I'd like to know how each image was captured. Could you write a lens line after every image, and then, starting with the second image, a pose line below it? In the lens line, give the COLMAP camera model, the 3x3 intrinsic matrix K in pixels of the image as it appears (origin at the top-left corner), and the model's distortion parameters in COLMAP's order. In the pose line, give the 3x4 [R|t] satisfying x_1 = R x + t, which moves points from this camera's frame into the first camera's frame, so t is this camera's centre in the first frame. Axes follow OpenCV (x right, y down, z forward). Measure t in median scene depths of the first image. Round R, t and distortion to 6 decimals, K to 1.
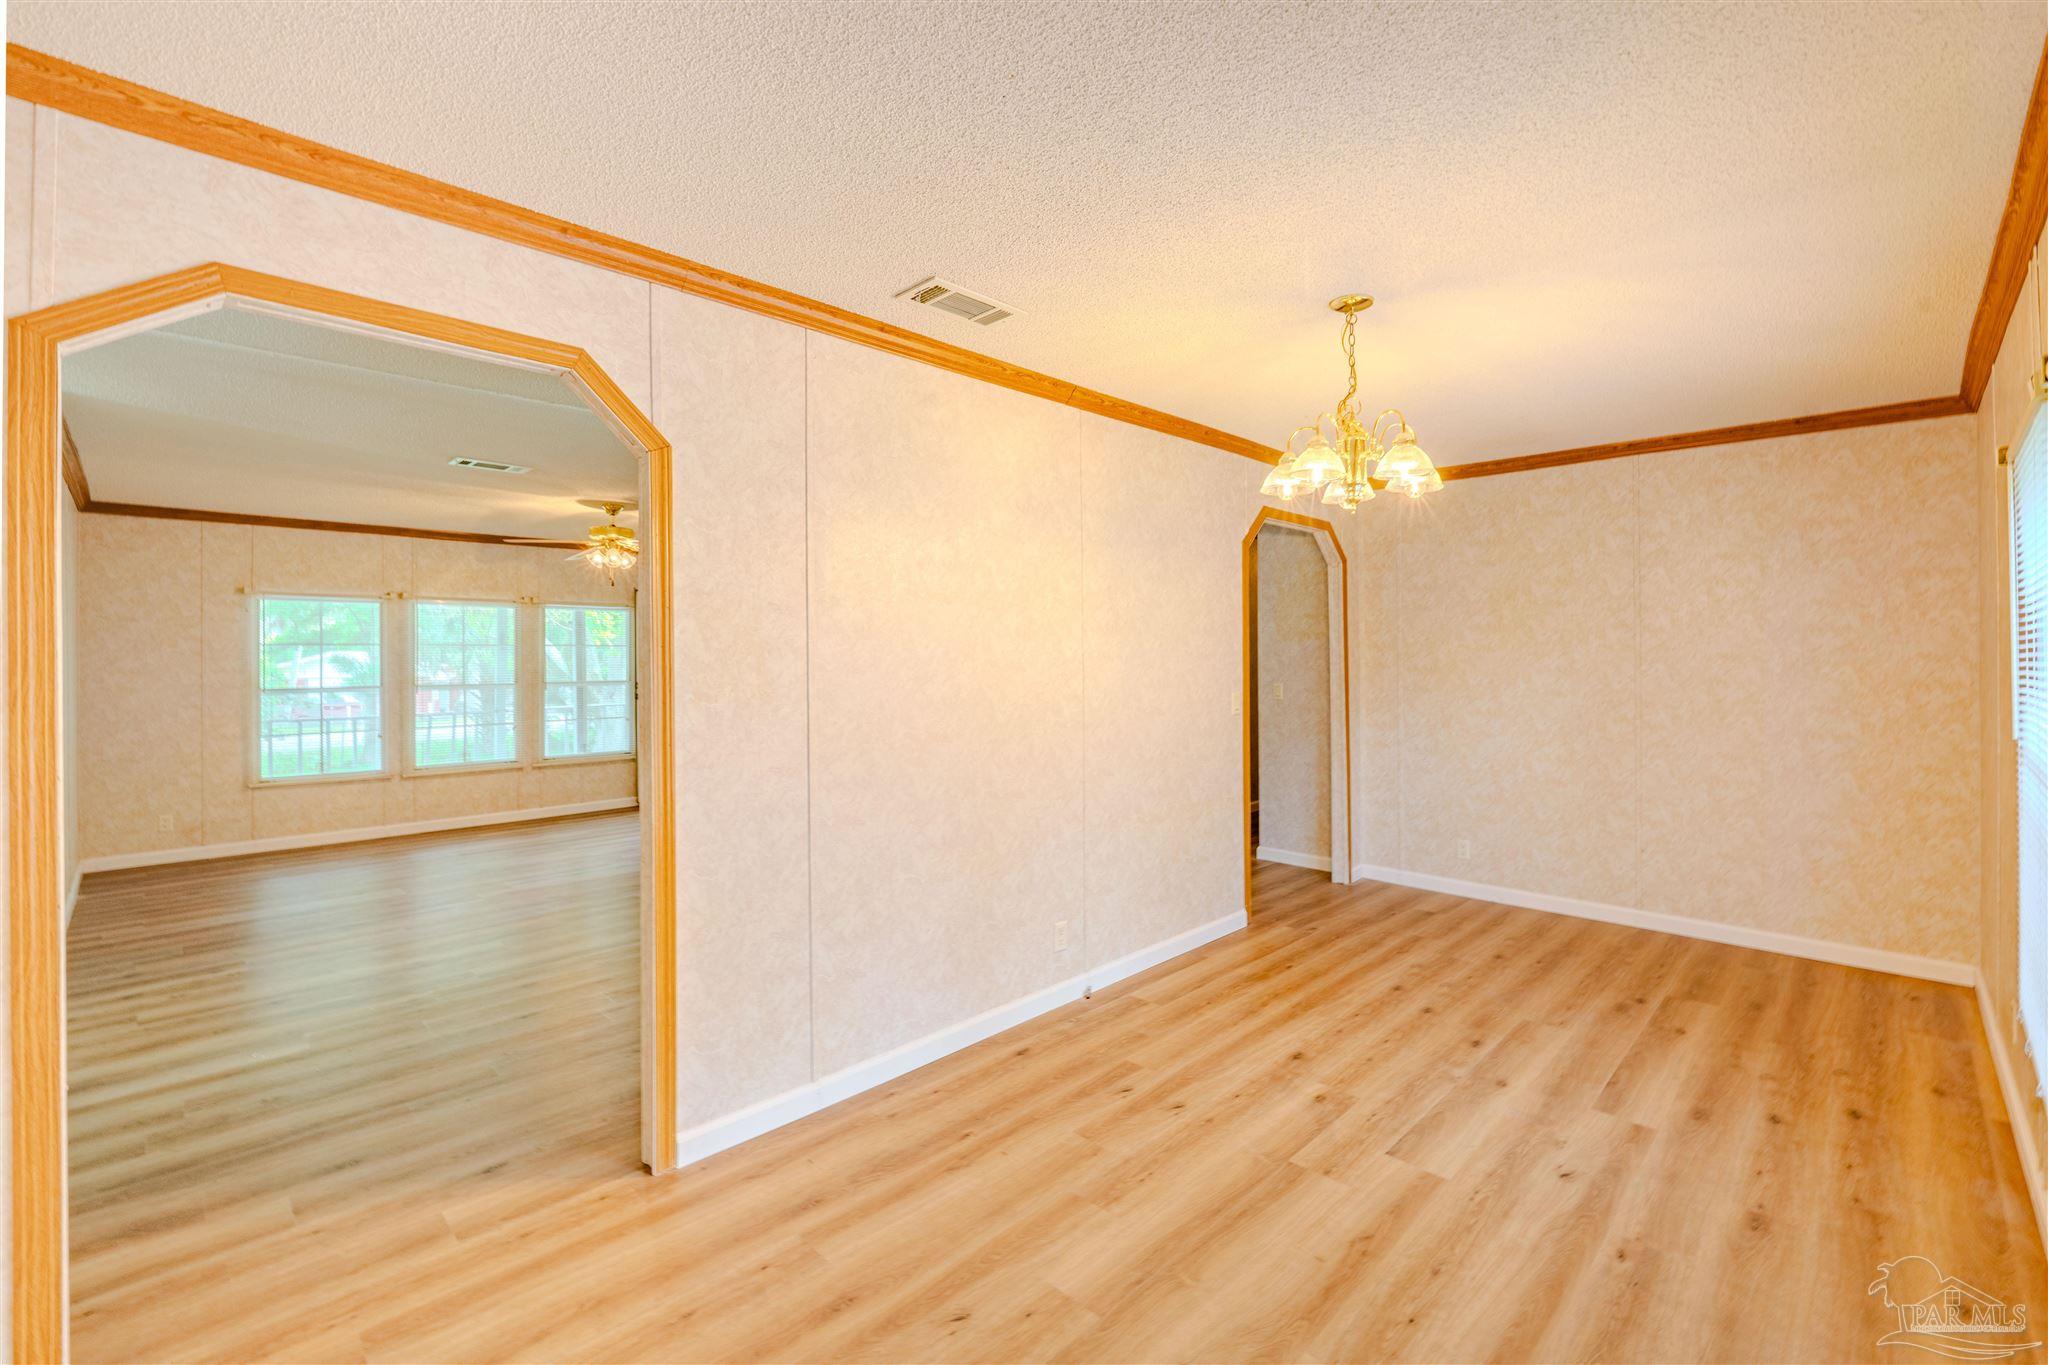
lens RADIAL K [[874.1, 0, 1023.8], [0, 874.1, 650.2], [0, 0, 1]] dist [0.000809, -0.000007]
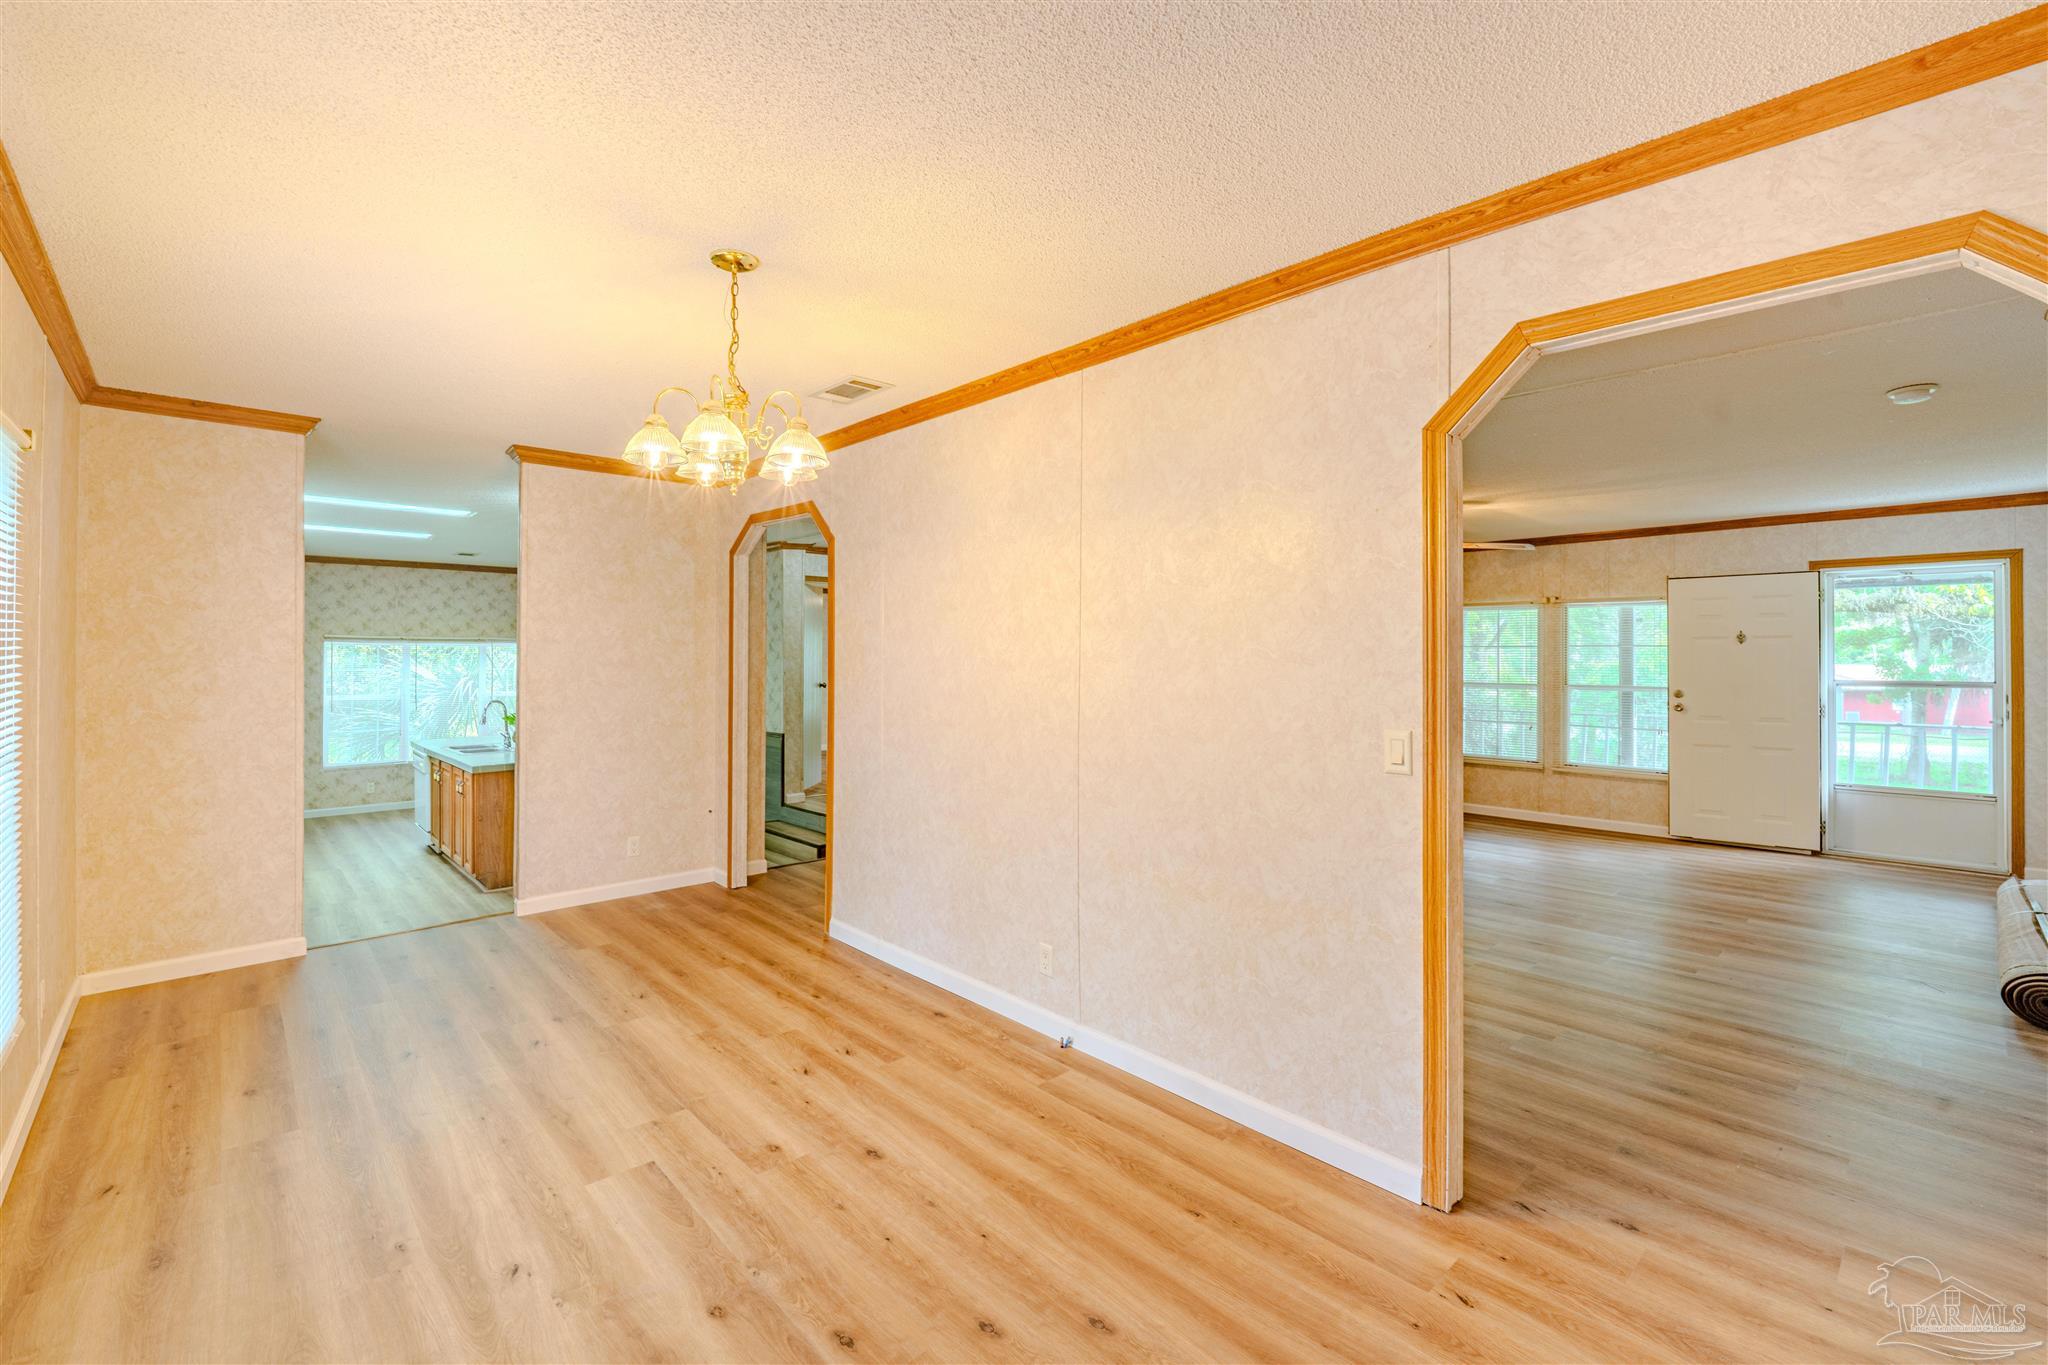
lens RADIAL K [[855.5, 0, 1023.7], [0, 855.5, 655.7], [0, 0, 1]] dist [-0.000889, -0.000290]
pose [[-0.029032, 0.002700, -0.999575, 1.034276], [0.001342, 0.999996, 0.002663, 0.004475], [0.999578, -0.001264, -0.029036, 1.098628]]
